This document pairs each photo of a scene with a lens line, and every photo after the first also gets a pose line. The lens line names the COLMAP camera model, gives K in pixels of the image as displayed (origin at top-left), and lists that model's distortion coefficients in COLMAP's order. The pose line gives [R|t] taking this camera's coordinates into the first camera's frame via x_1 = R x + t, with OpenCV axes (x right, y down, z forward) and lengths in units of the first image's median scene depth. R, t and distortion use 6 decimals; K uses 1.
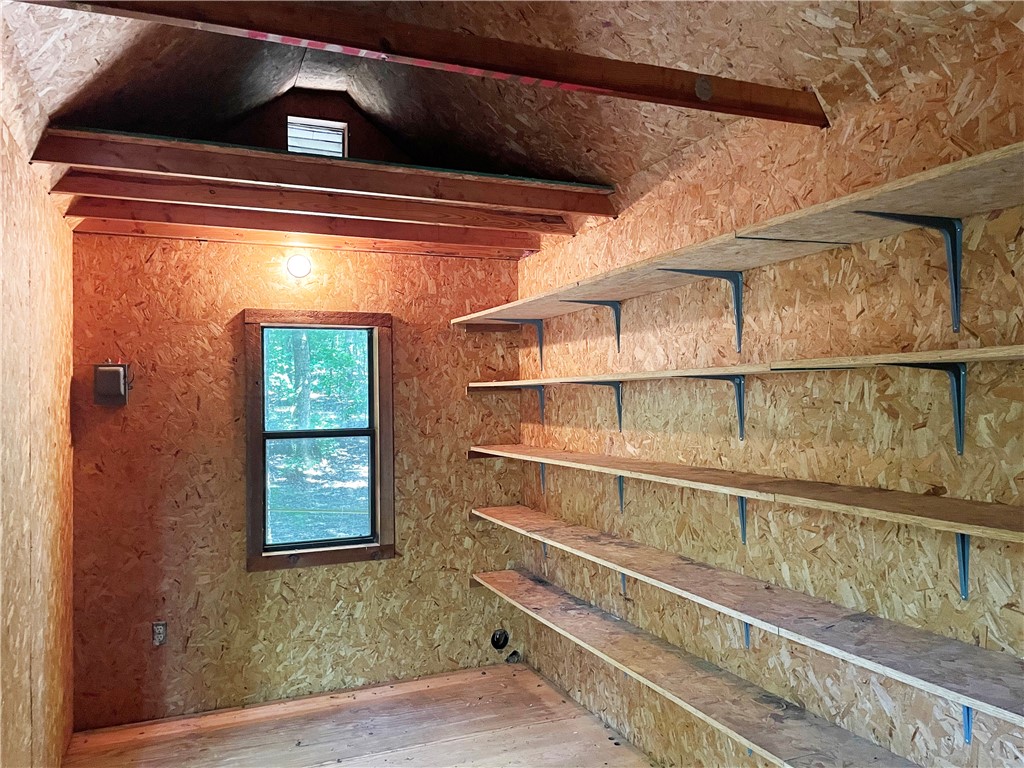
lens RADIAL K [[783.8, 0, 512.1], [0, 783.8, 382.6], [0, 0, 1]] dist [0.084722, -0.109225]
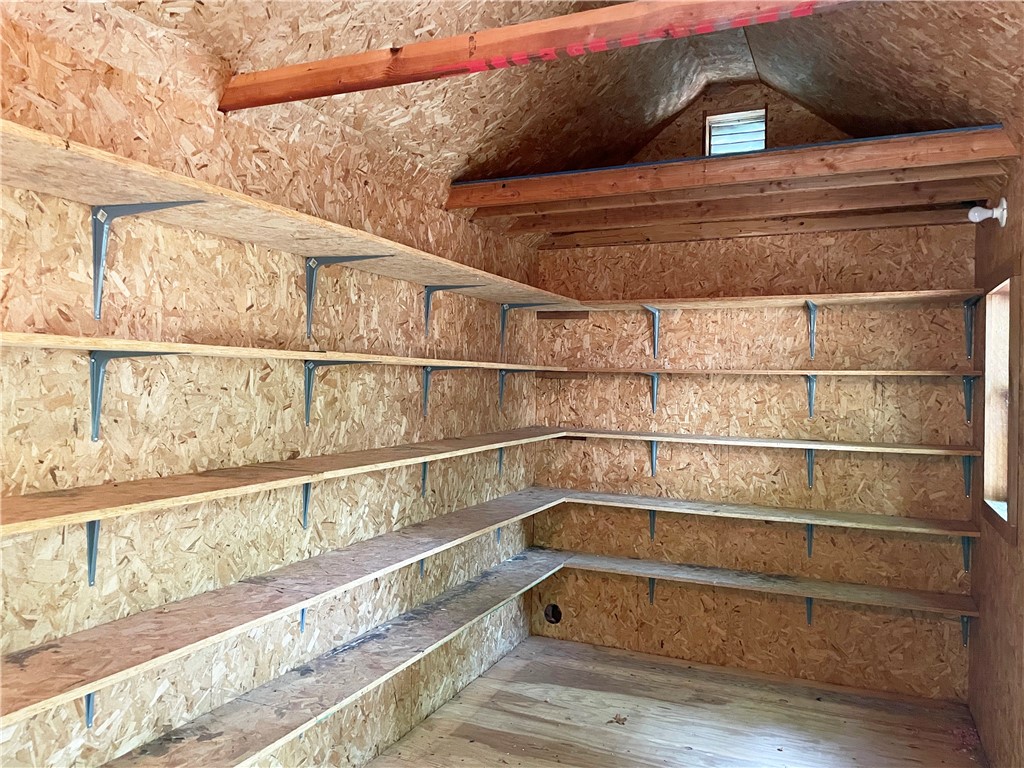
lens RADIAL K [[783.8, 0, 511.3], [0, 783.8, 383.6], [0, 0, 1]] dist [0.084722, -0.109225]
pose [[-0.696292, 0.006014, 0.717733, -0.557193], [-0.017067, 0.999543, -0.024933, 0.036267], [-0.717556, -0.029610, -0.695871, 1.392924]]
